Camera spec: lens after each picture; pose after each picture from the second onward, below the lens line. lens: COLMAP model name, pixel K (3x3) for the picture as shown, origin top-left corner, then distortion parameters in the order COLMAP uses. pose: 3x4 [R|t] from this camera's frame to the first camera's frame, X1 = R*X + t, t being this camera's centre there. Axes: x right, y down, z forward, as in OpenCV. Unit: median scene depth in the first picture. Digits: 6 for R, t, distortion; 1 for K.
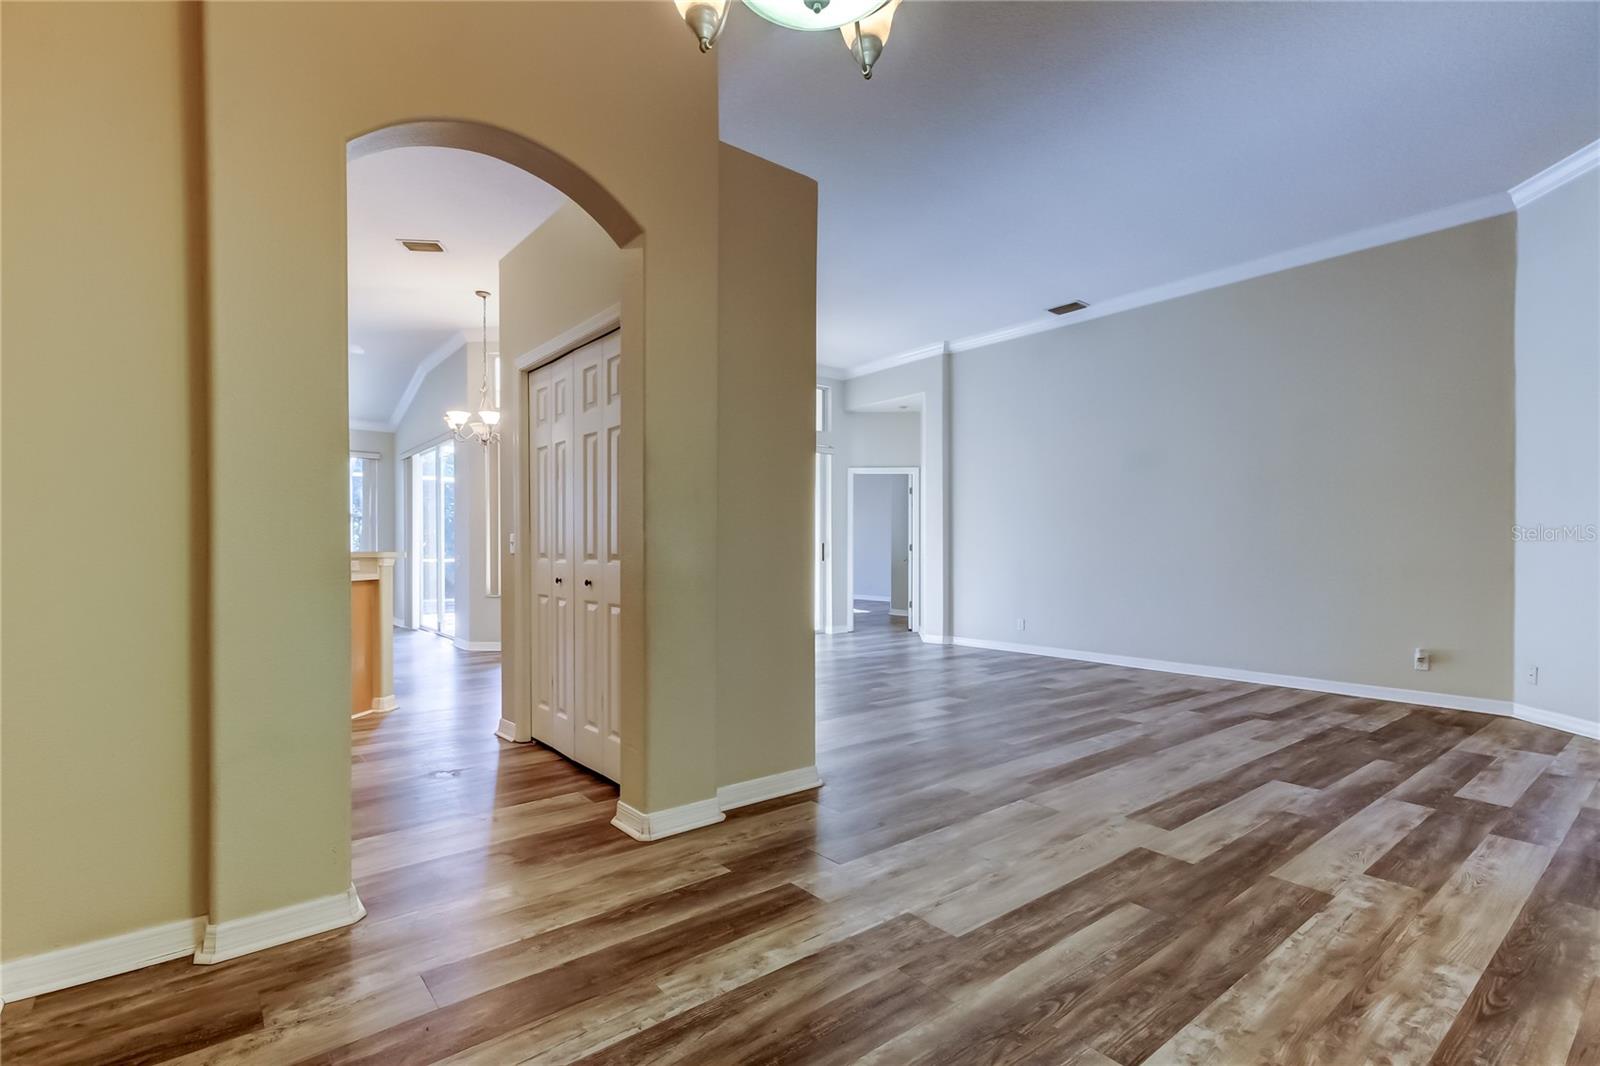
lens RADIAL K [[744.1, 0, 807.1], [0, 744.1, 542.0], [0, 0, 1]] dist [0.015857, -0.003152]
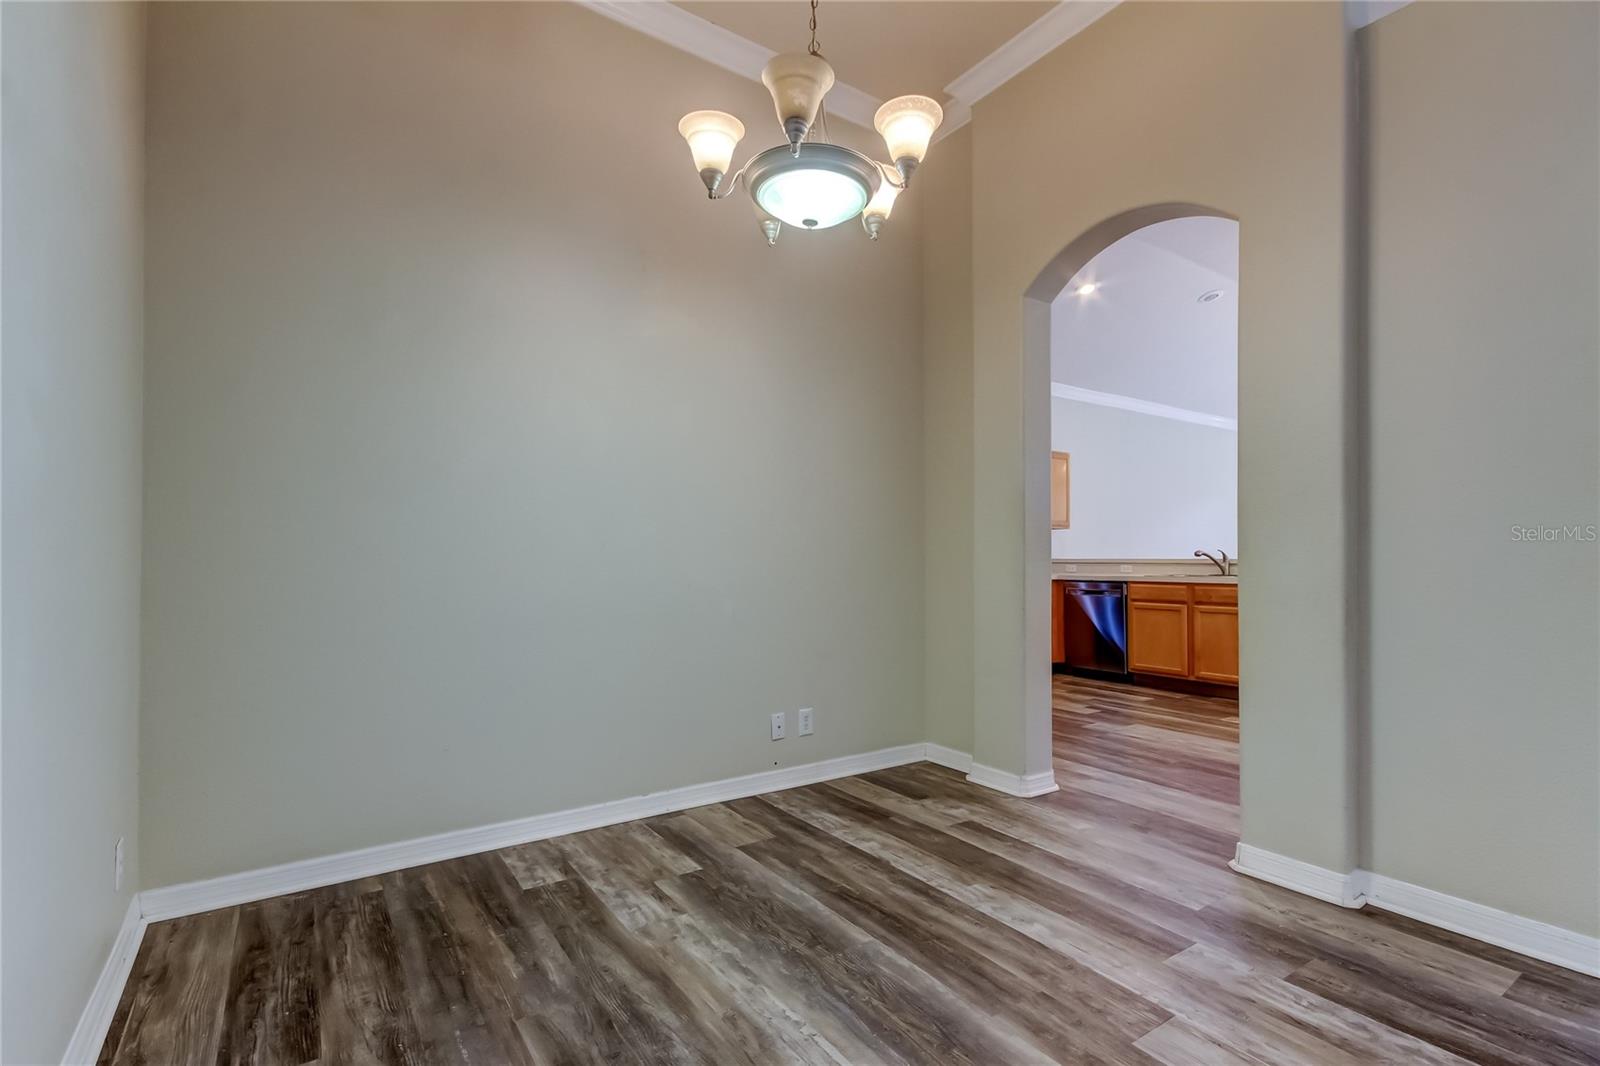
lens RADIAL K [[744.1, 0, 830.9], [0, 744.1, 556.2], [0, 0, 1]] dist [0.015857, -0.003152]
pose [[-0.063975, -0.001627, -0.997950, 1.131599], [0.008769, 0.999959, -0.002193, -0.007682], [0.997913, -0.008891, -0.063958, 0.788696]]
